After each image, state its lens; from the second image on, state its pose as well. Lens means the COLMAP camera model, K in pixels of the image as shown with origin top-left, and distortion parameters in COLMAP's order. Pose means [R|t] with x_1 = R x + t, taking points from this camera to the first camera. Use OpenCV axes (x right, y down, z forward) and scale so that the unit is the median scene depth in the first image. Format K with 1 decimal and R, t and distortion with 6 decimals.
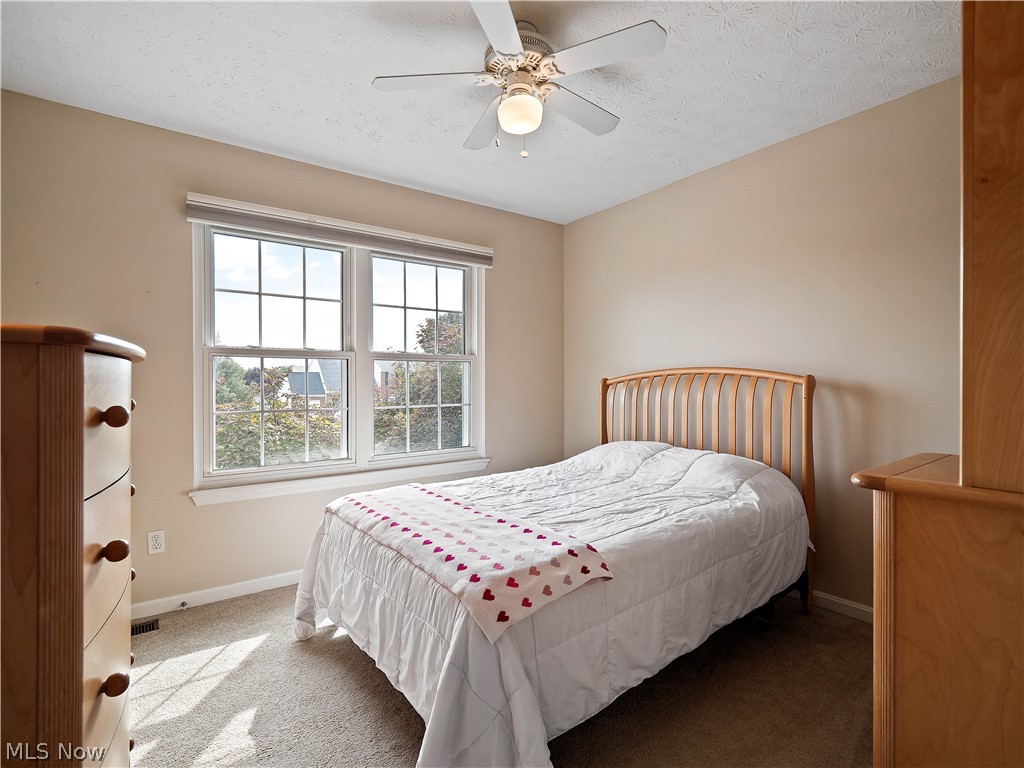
lens RADIAL K [[505.6, 0, 503.8], [0, 505.6, 387.8], [0, 0, 1]] dist [0.005857, -0.000918]
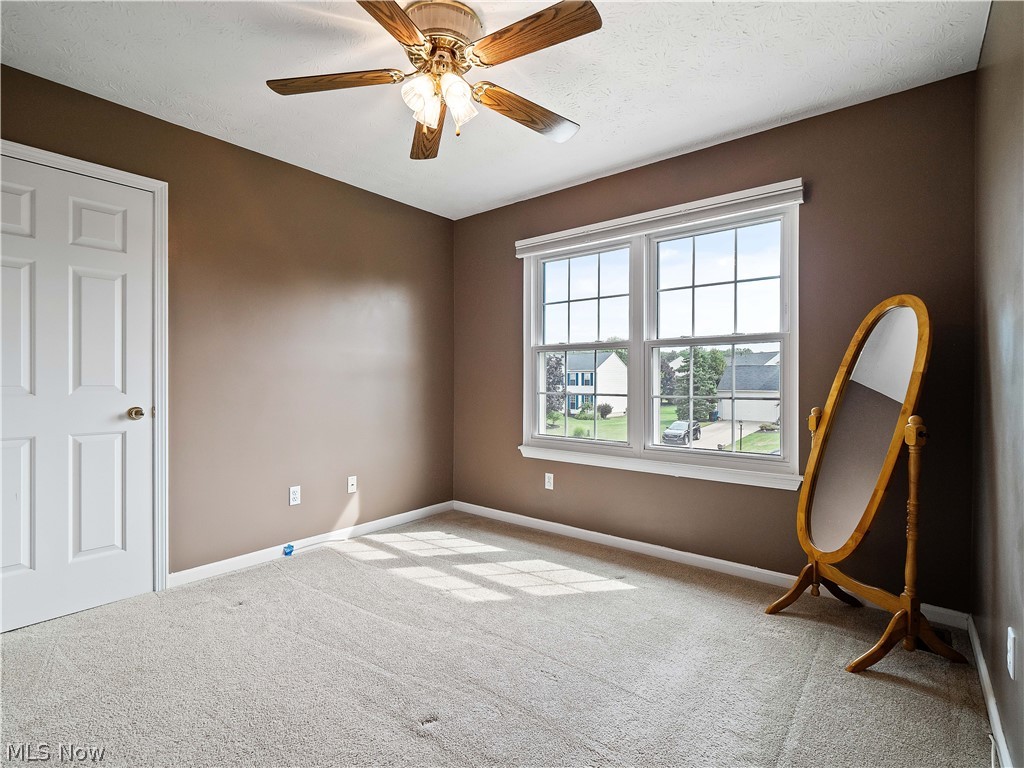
lens RADIAL K [[505.6, 0, 509.4], [0, 505.6, 384.1], [0, 0, 1]] dist [0.005857, -0.000918]
pose [[0.246043, 0.022963, -0.968987, 0.626750], [0.002270, 0.999703, 0.024267, -0.008686], [0.969256, -0.008170, 0.245918, 0.476087]]
